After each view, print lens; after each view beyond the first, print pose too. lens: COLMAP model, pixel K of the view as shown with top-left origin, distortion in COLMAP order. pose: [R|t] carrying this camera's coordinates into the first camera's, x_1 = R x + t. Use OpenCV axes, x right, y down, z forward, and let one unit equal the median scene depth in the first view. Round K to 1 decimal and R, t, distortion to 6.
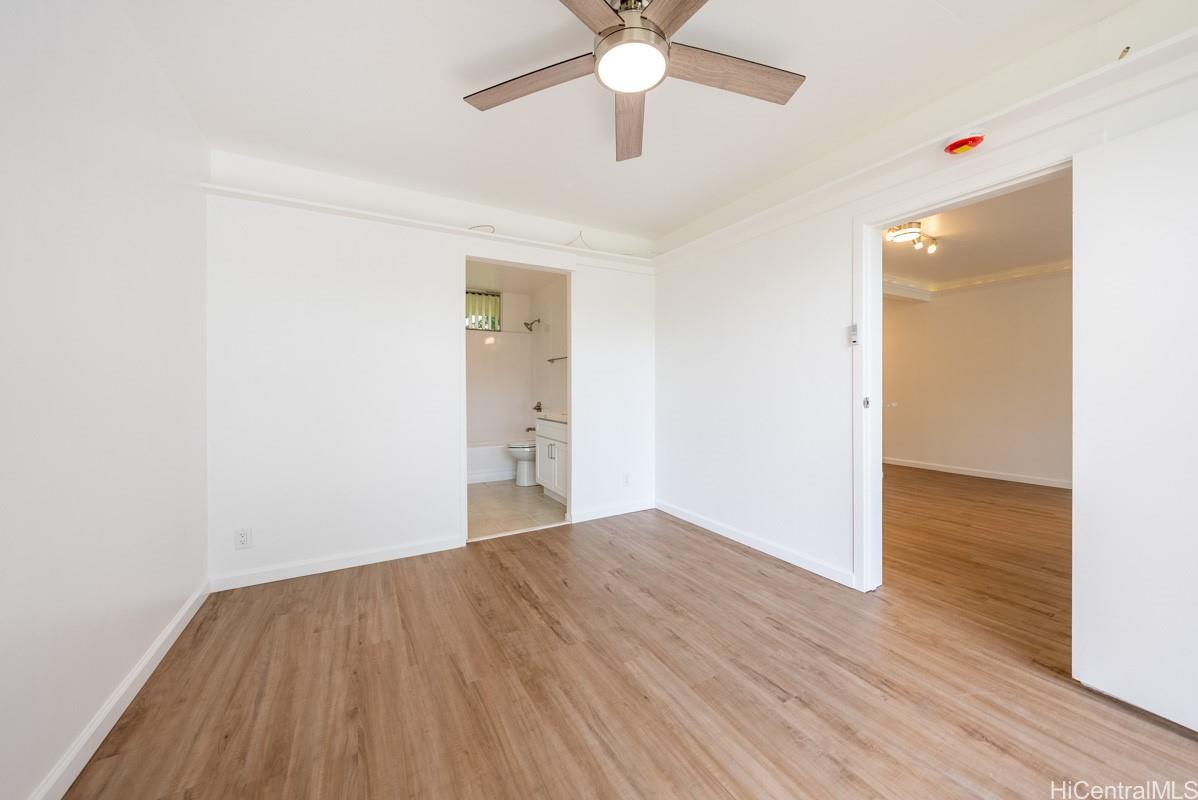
lens RADIAL K [[425.1, 0, 600.8], [0, 425.1, 392.4], [0, 0, 1]] dist [0.001436, -0.000038]
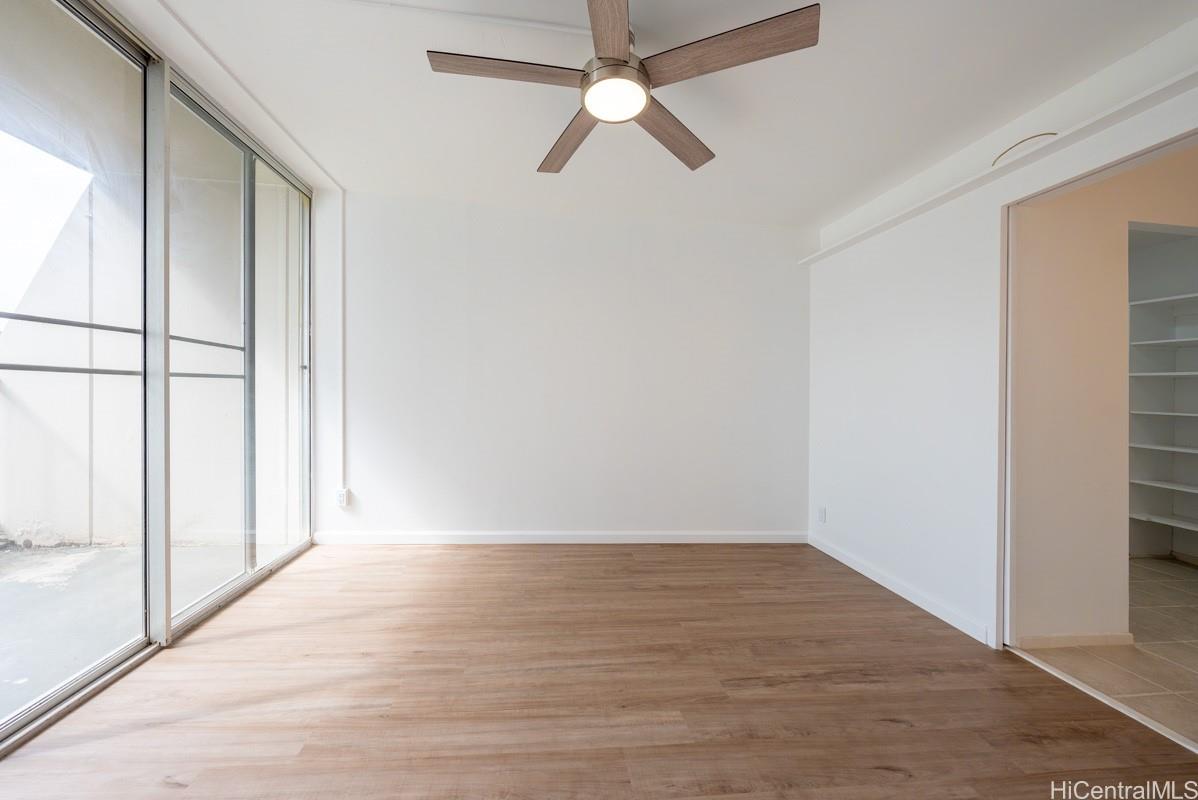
lens RADIAL K [[425.1, 0, 600.8], [0, 425.1, 392.4], [0, 0, 1]] dist [0.001436, -0.000038]
pose [[-0.372672, -0.010224, -0.927907, 0.960025], [-0.049789, 0.998719, 0.008992, -0.035526], [0.926626, 0.049551, -0.372704, 1.150085]]
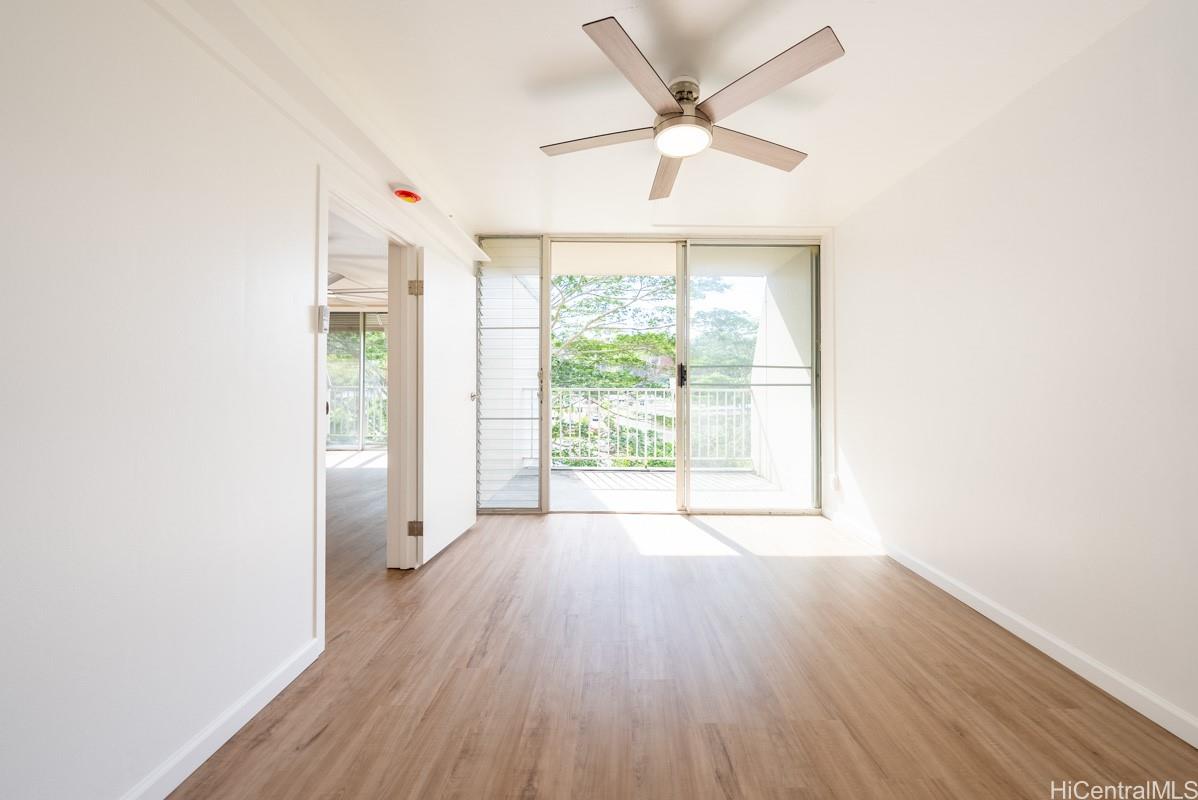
lens RADIAL K [[425.1, 0, 600.8], [0, 425.1, 392.4], [0, 0, 1]] dist [0.001436, -0.000038]
pose [[-0.856562, -0.009911, 0.515949, -0.315647], [0.003813, 0.999667, 0.025533, -0.042643], [-0.516030, 0.023838, -0.856239, 1.895261]]
